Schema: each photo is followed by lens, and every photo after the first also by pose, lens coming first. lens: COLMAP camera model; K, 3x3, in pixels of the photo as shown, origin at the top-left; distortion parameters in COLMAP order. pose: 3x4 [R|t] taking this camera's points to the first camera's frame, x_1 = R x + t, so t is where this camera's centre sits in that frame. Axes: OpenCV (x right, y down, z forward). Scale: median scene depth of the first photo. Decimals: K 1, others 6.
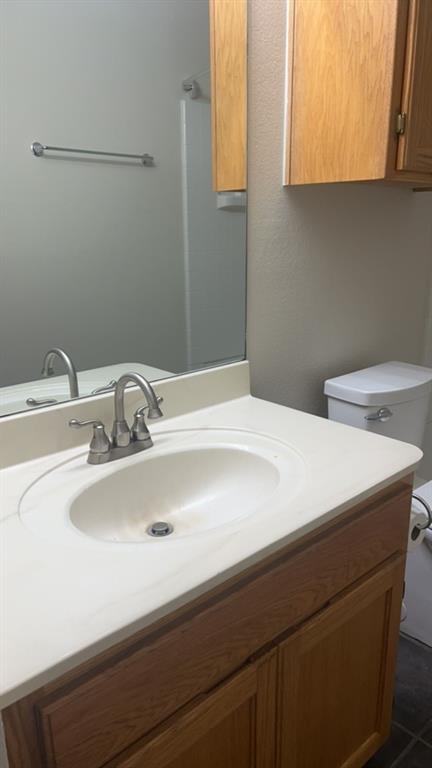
lens RADIAL K [[547.8, 0, 216.9], [0, 547.8, 385.6], [0, 0, 1]] dist [0.004306, -0.002496]
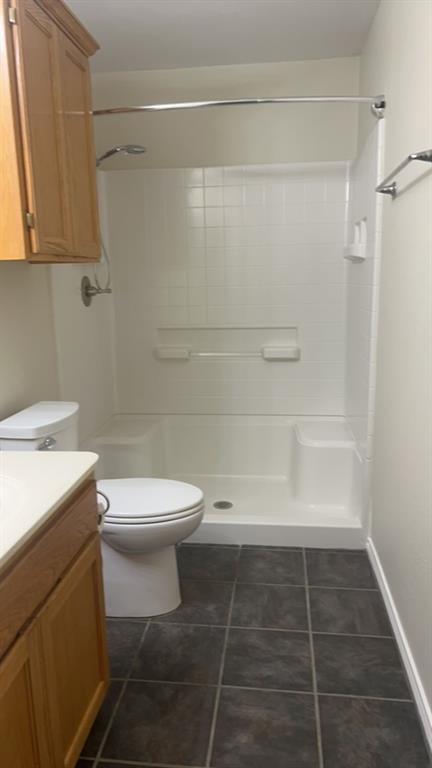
lens RADIAL K [[547.8, 0, 216.5], [0, 547.8, 384.3], [0, 0, 1]] dist [0.004306, -0.002496]
pose [[0.753972, -0.134750, 0.642938, -0.231464], [0.196620, 0.980157, -0.025149, 0.035672], [-0.626791, 0.145376, 0.765506, -0.242660]]
